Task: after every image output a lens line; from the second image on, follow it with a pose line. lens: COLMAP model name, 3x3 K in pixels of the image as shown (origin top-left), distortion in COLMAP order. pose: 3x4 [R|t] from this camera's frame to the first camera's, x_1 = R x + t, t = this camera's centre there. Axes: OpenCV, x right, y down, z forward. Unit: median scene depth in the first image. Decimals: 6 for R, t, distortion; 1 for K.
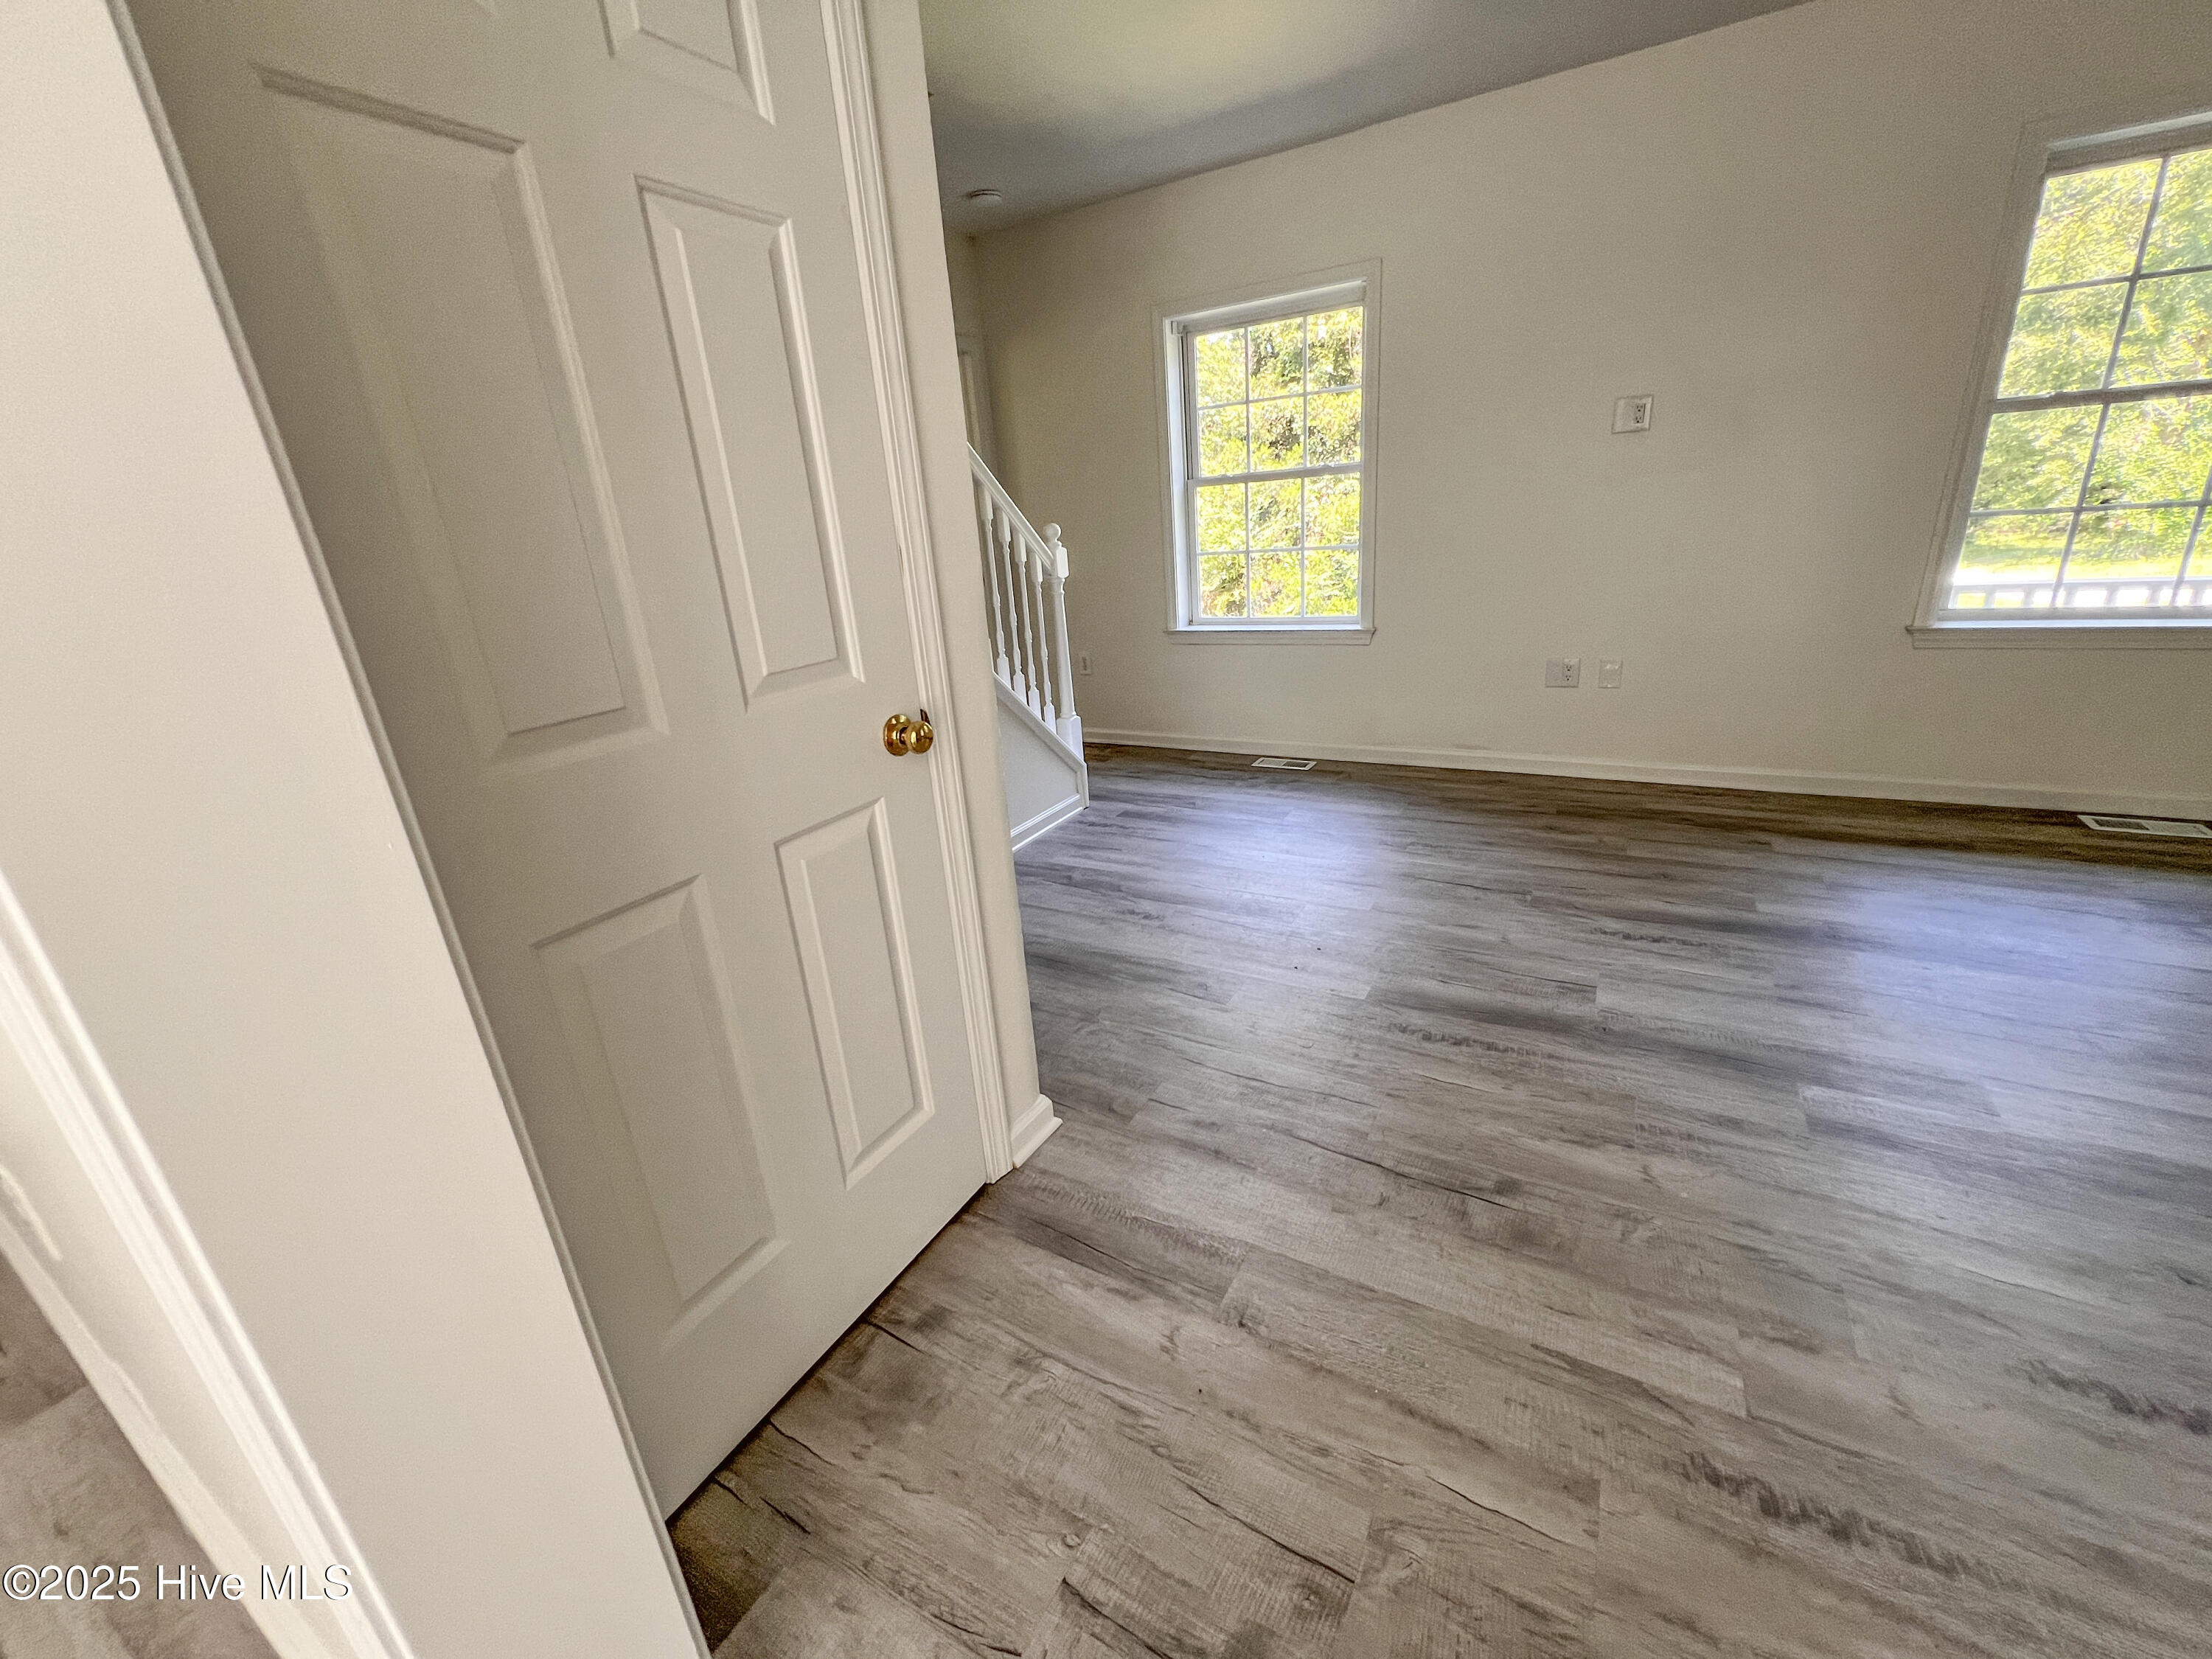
lens RADIAL K [[888.3, 0, 1097.3], [0, 888.3, 827.3], [0, 0, 1]] dist [-0.000697, 0.000420]
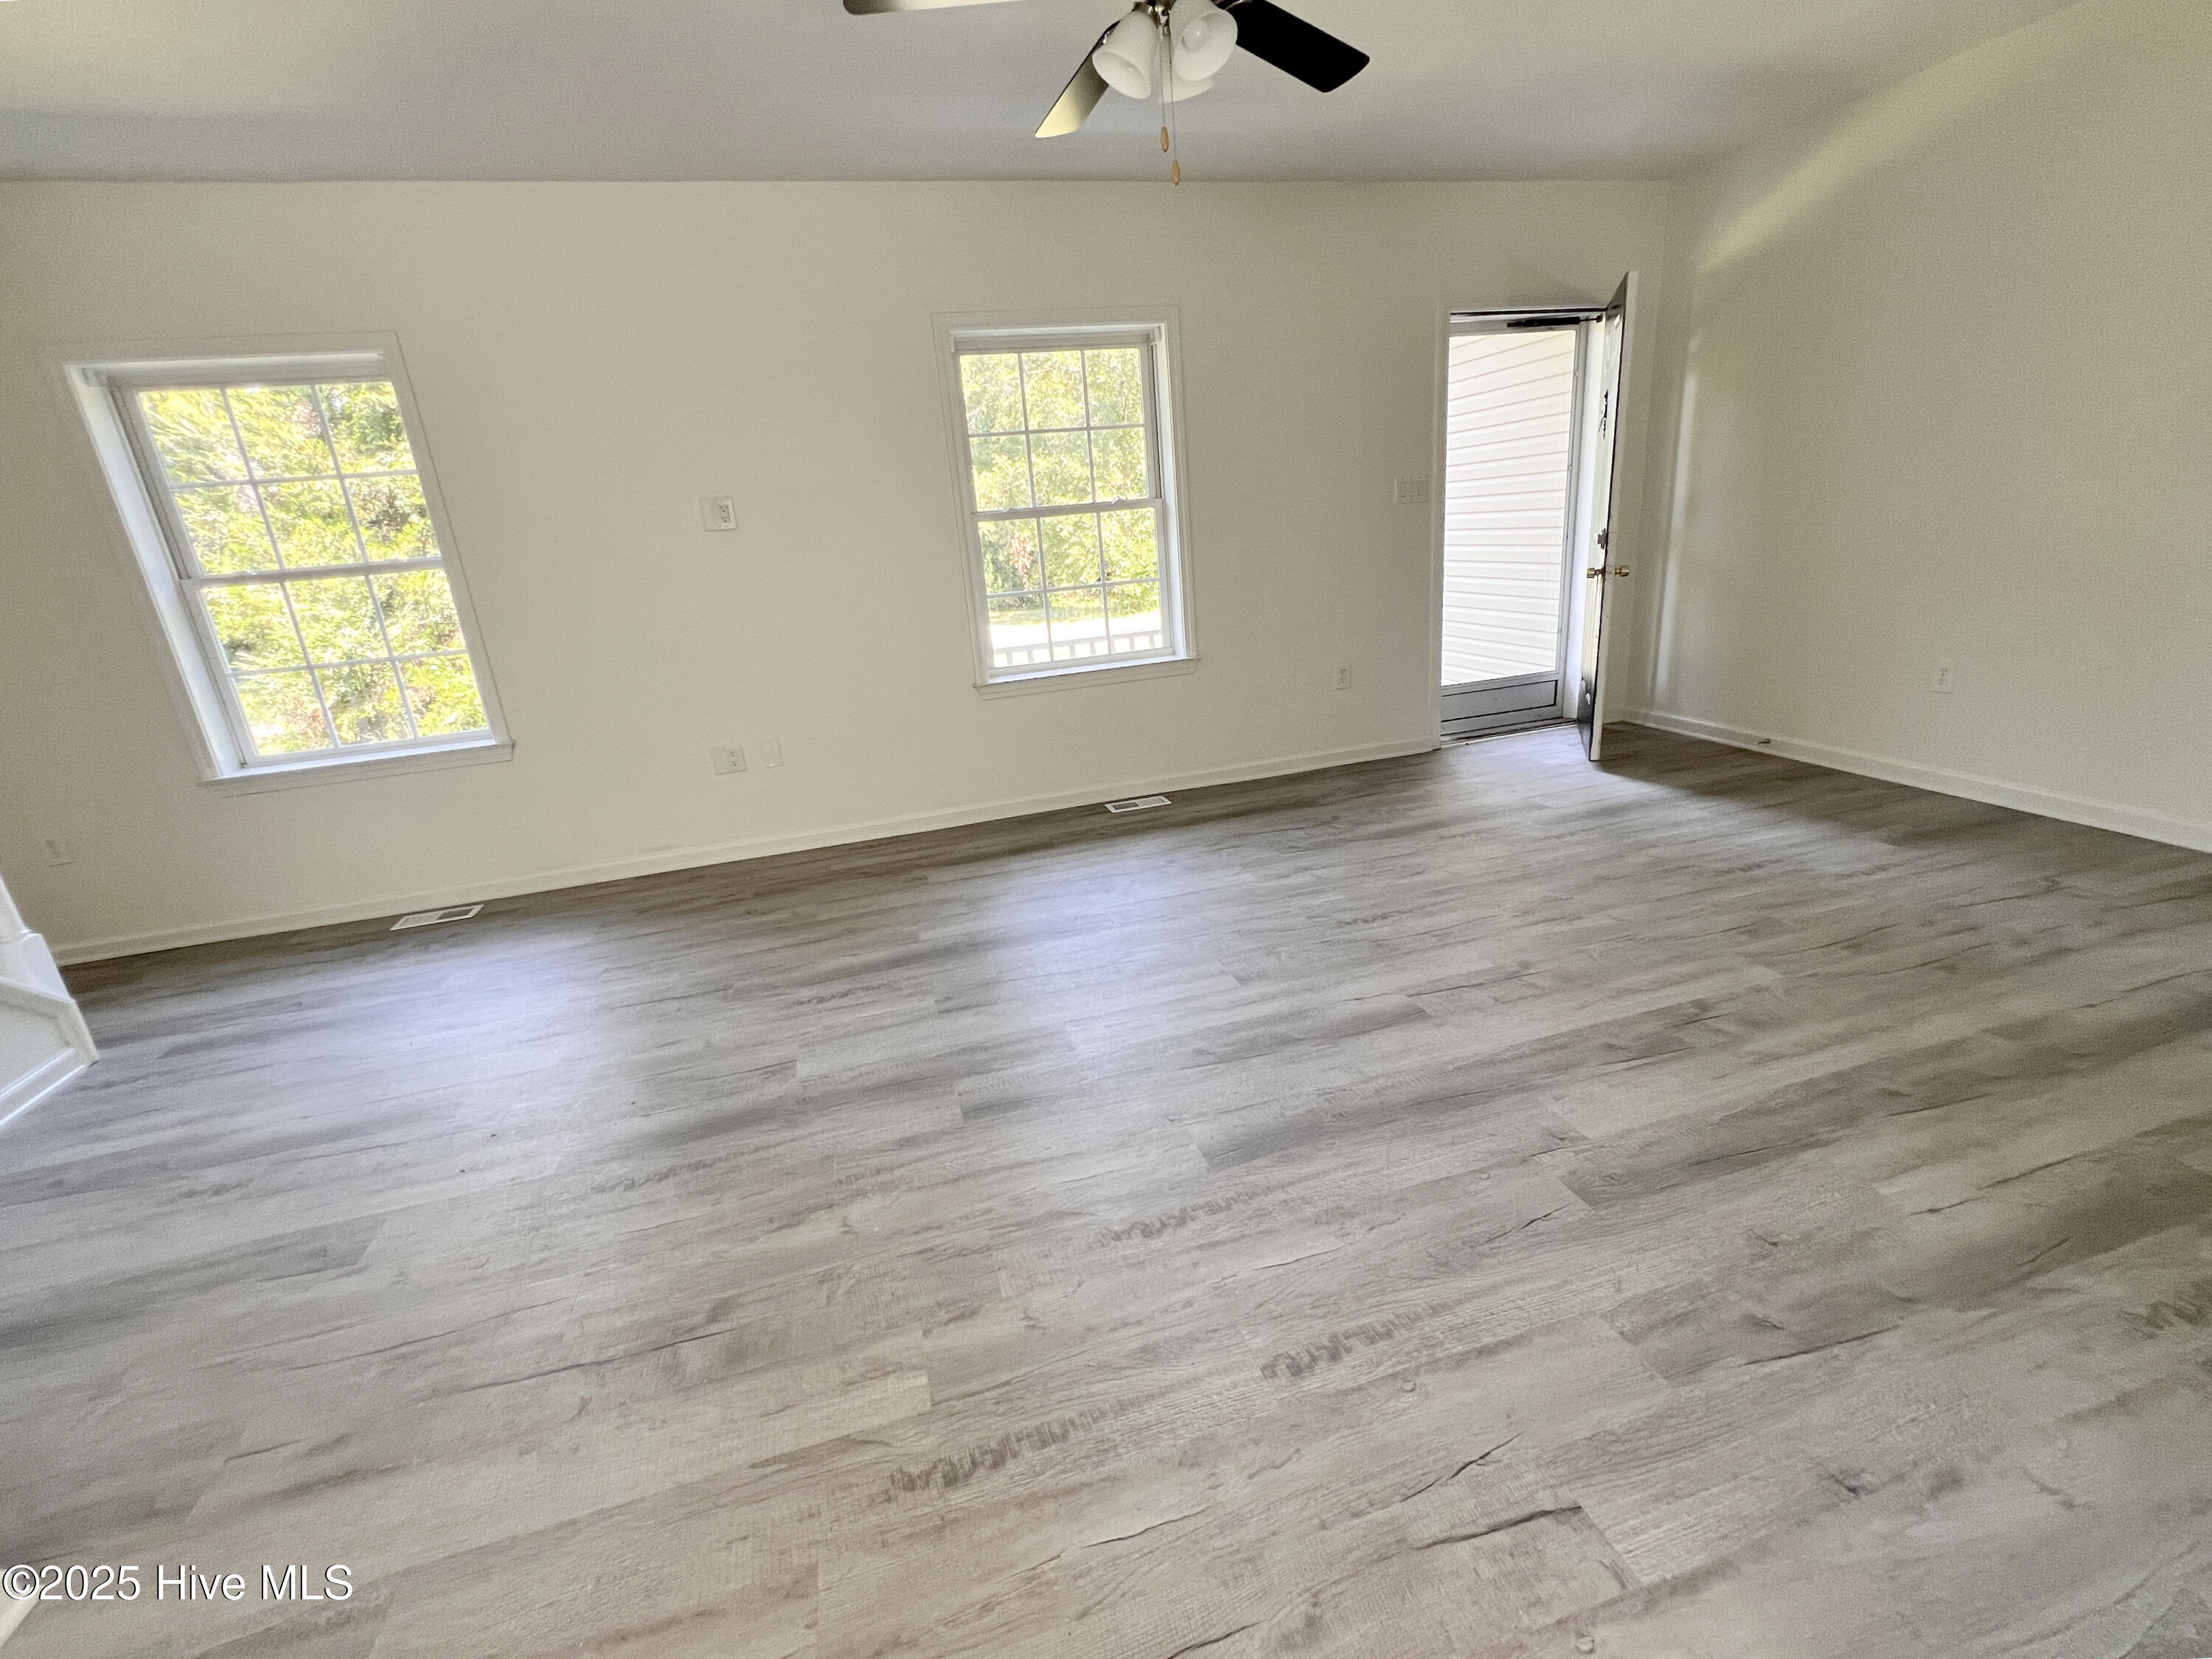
lens RADIAL K [[941.0, 0, 1102.0], [0, 941.0, 826.6], [0, 0, 1]] dist [-0.003529, 0.000395]
pose [[0.697389, -0.201507, 0.687781, 0.089646], [0.266988, 0.963630, 0.011608, 0.001072], [-0.665106, 0.175534, 0.725825, -0.054777]]
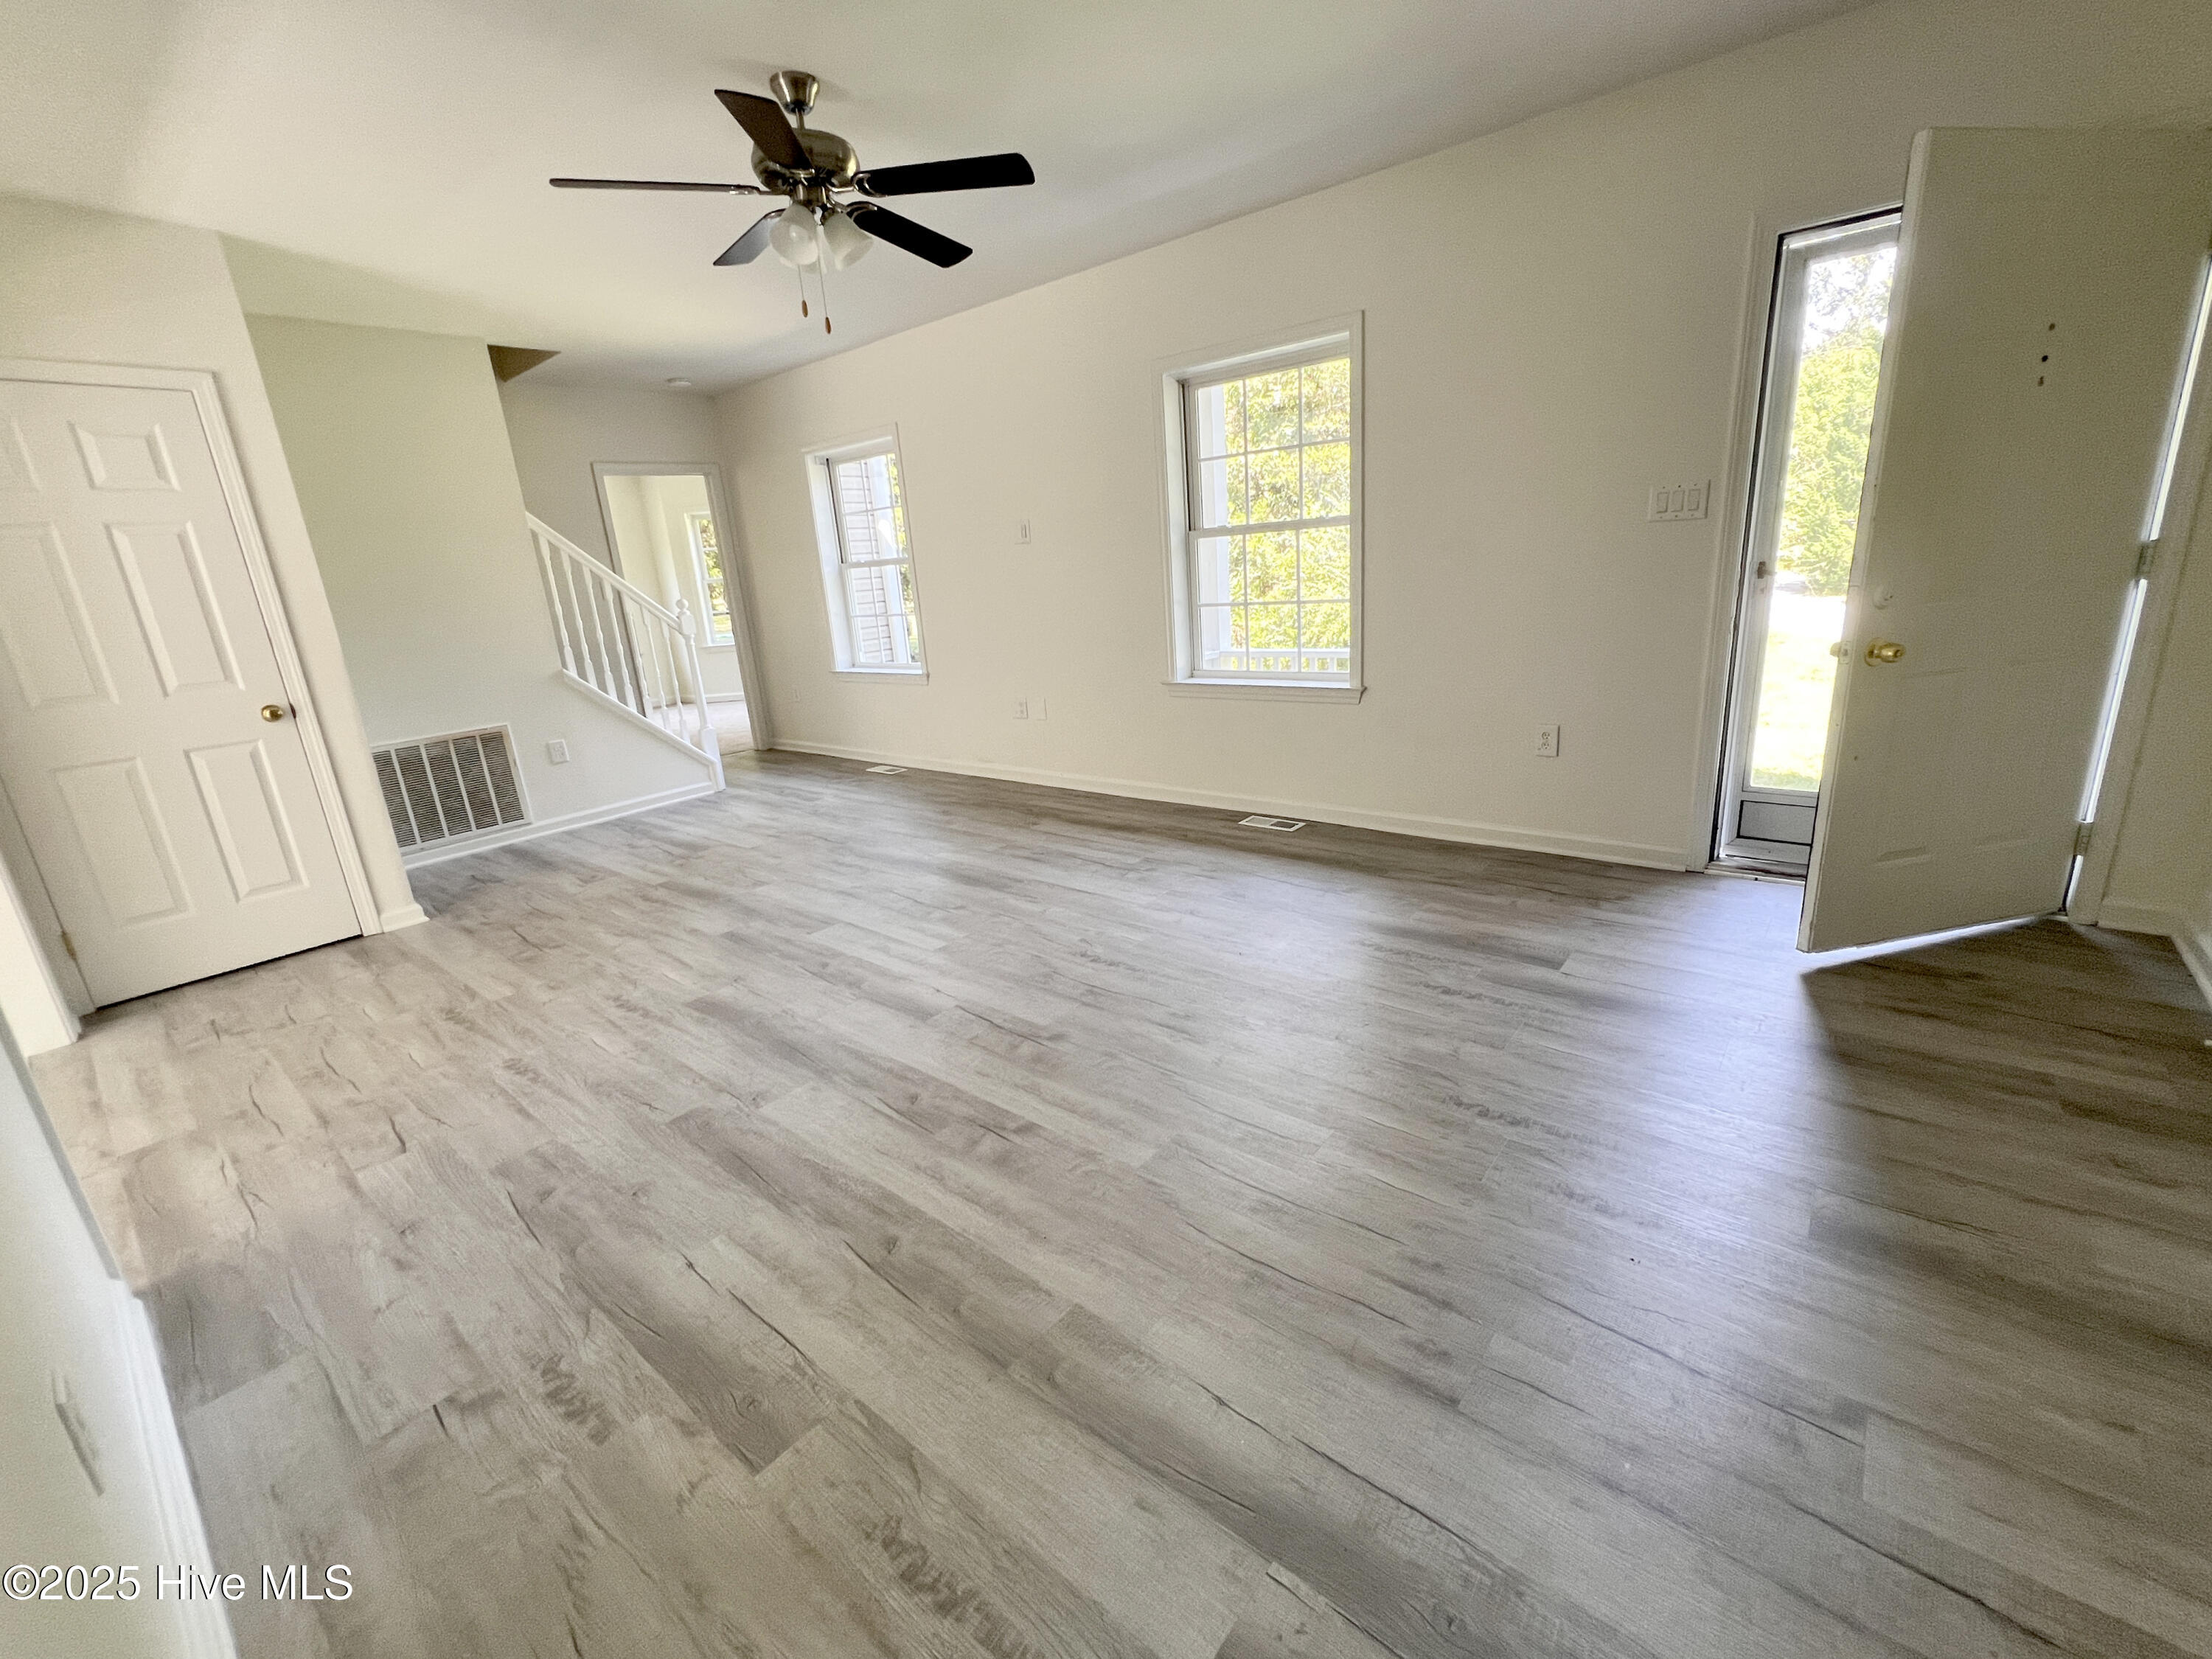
lens RADIAL K [[941.0, 0, 1102.0], [0, 941.0, 826.6], [0, 0, 1]] dist [-0.003529, 0.000395]
pose [[0.985300, 0.052812, -0.162466, 1.144102], [-0.060624, 0.997212, -0.043506, 0.085310], [0.159715, 0.052715, 0.985755, -0.527073]]
